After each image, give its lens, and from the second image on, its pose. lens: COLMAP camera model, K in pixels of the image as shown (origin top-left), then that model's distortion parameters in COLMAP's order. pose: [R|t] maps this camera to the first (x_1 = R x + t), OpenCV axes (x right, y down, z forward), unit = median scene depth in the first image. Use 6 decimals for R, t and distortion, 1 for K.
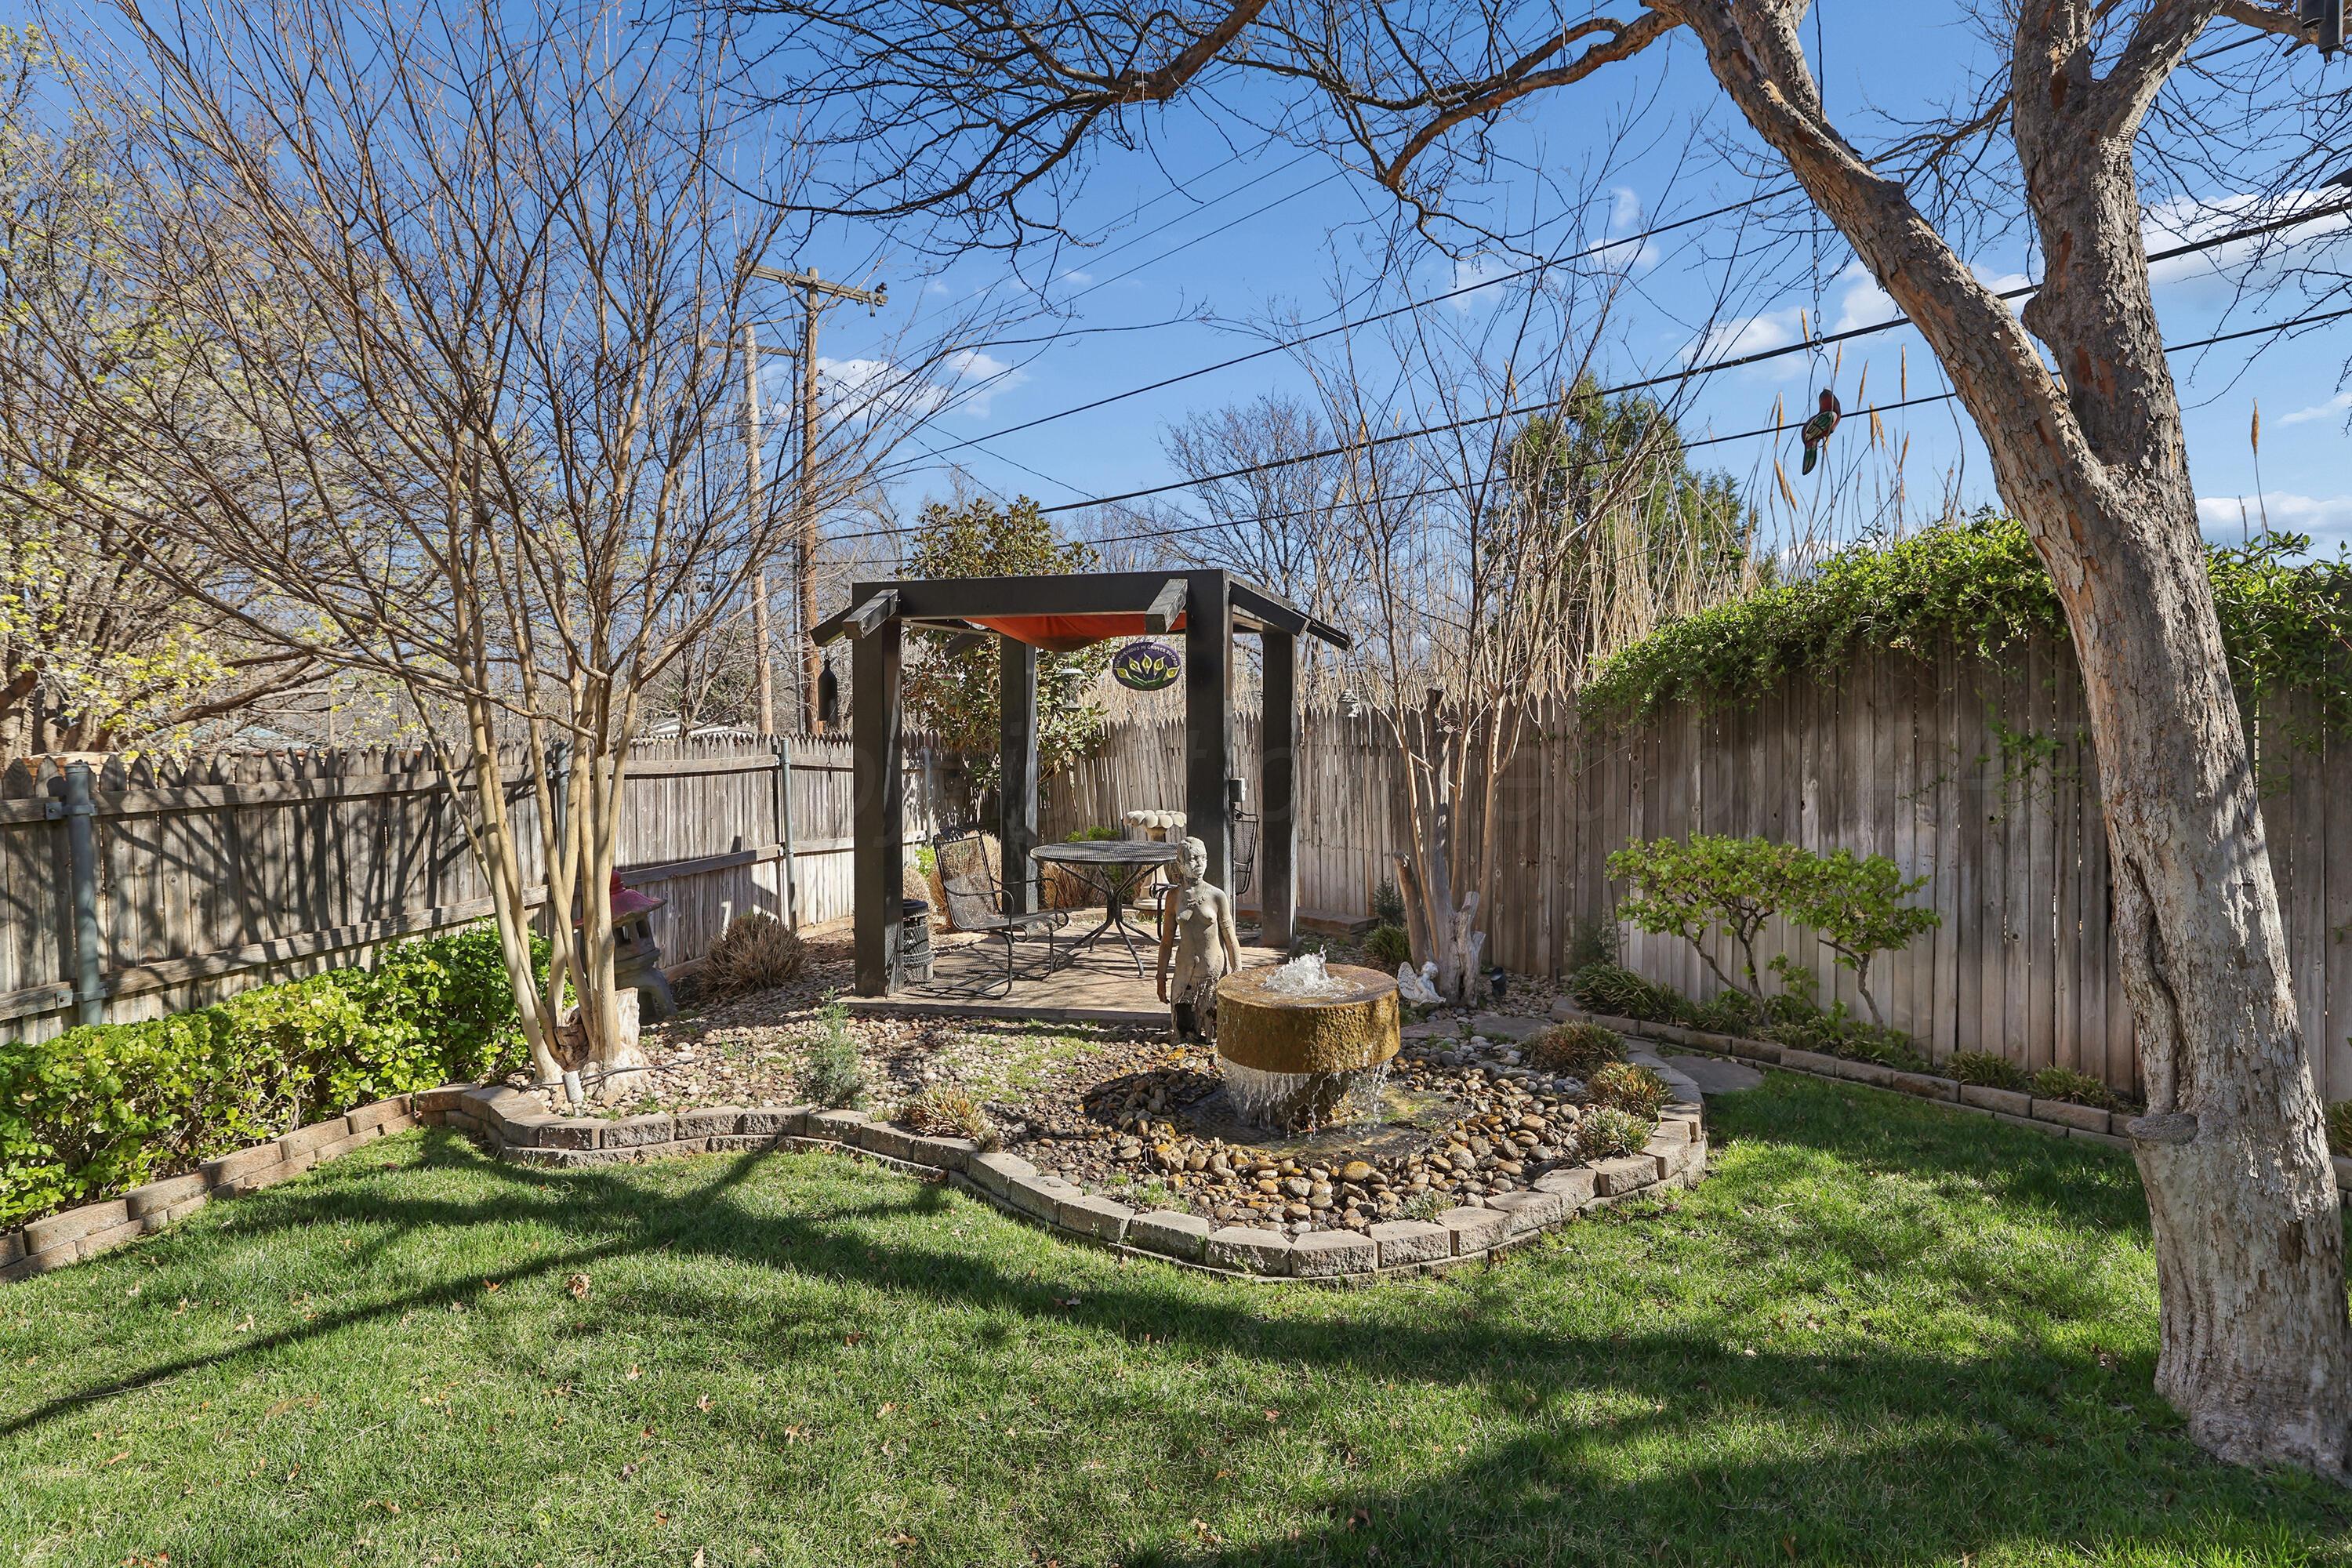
lens RADIAL K [[1172.9, 0, 1174.2], [0, 1172.9, 720.0], [0, 0, 1]] dist [-0.051640, 0.029590]
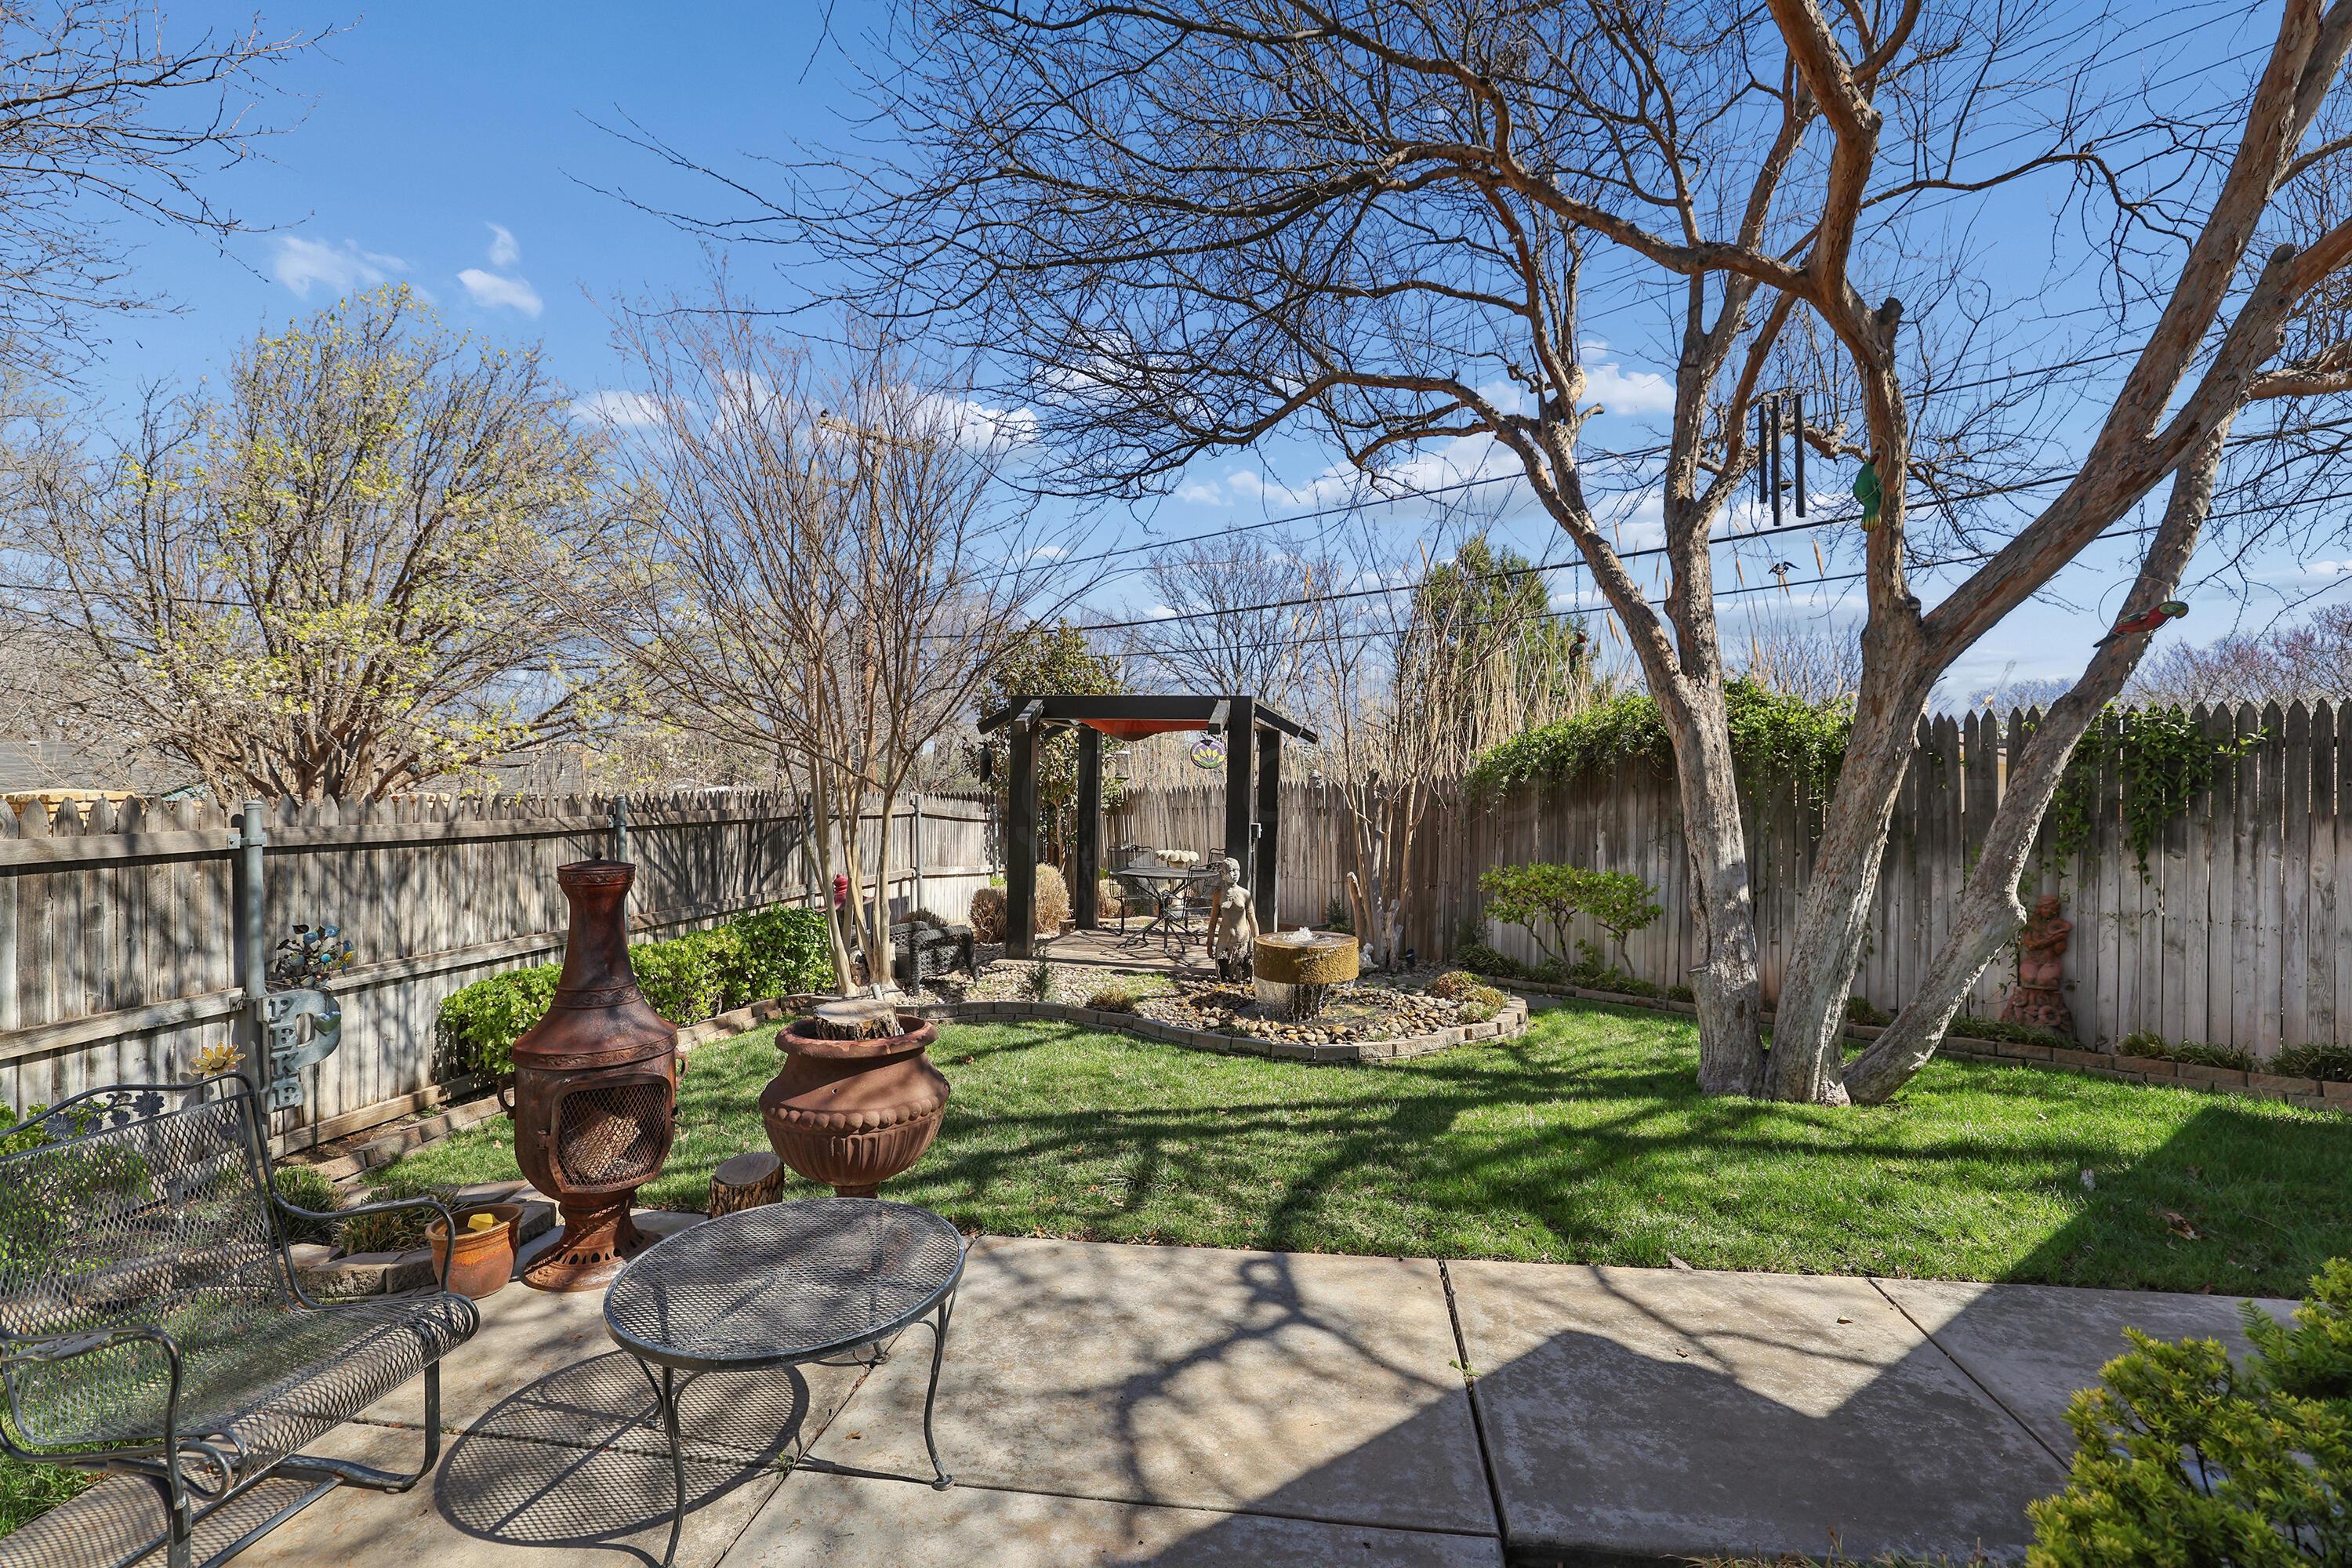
lens RADIAL K [[1058.3, 0, 1179.8], [0, 1058.3, 767.4], [0, 0, 1]] dist [-0.047044, 0.019952]
pose [[0.997767, 0.025089, 0.061905, -0.140702], [-0.023615, 0.999423, -0.024425, 0.010253], [-0.062482, 0.022908, 0.997783, -0.448837]]
